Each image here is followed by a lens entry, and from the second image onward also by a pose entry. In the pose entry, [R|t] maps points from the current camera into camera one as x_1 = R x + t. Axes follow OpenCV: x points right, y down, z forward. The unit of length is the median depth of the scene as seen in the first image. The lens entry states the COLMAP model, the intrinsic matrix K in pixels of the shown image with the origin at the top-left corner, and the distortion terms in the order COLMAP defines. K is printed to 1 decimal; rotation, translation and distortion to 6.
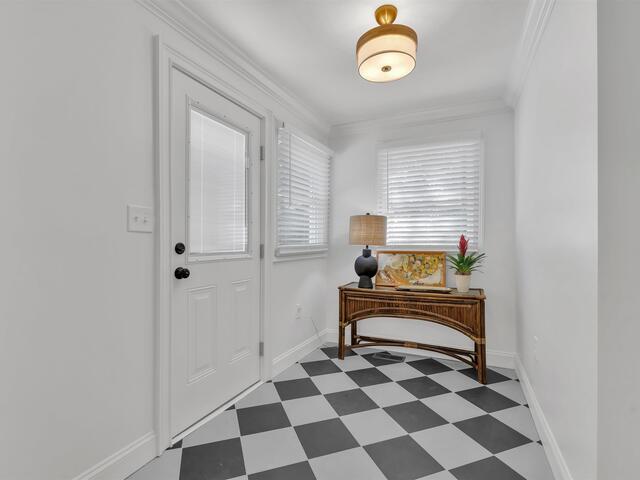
lens RADIAL K [[312.9, 0, 322.1], [0, 312.9, 239.5], [0, 0, 1]] dist [-0.003006, -0.000339]
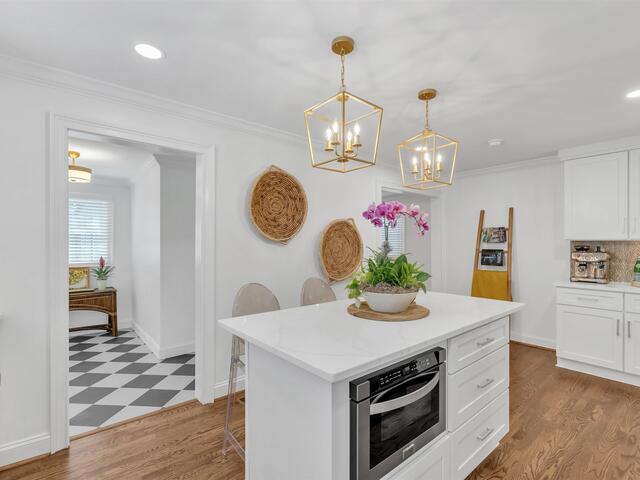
lens RADIAL K [[320.1, 0, 319.6], [0, 320.1, 241.3], [0, 0, 1]] dist [-0.002036, -0.000301]
pose [[0.430346, 0.004804, 0.902651, -0.580124], [0.002156, 0.999978, -0.006349, -0.078757], [-0.902662, 0.004678, 0.430326, -0.780777]]
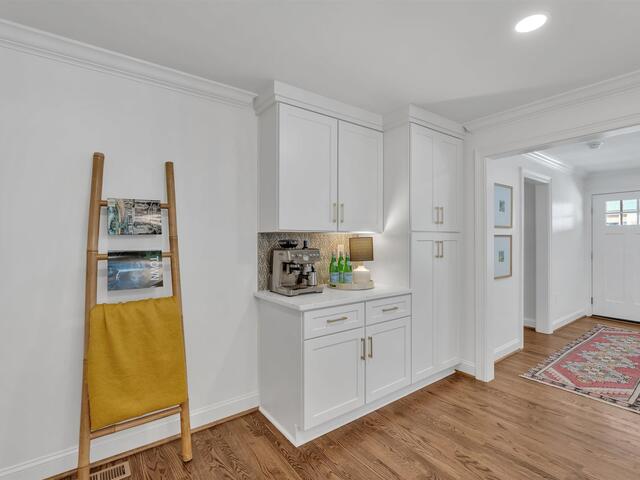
lens RADIAL K [[320.1, 0, 319.6], [0, 320.1, 241.3], [0, 0, 1]] dist [-0.002036, -0.000301]
pose [[-0.881825, 0.000144, 0.471578, 0.546469], [0.003501, 0.999974, 0.006241, -0.069038], [-0.471565, 0.007154, -0.881803, -0.464267]]
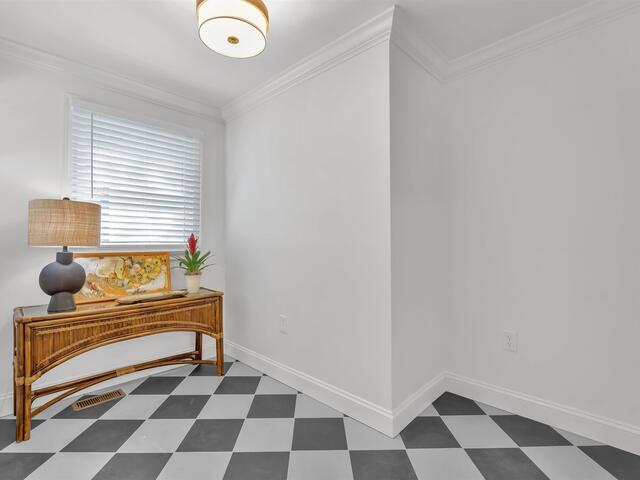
lens RADIAL K [[308.5, 0, 320.0], [0, 308.5, 240.0], [0, 0, 1]] dist [-0.023768, 0.000234]
pose [[0.318449, 0.004696, 0.947929, -0.303818], [-0.005444, 0.999980, -0.003125, 0.005304], [-0.947925, -0.004165, 0.318468, 0.301682]]
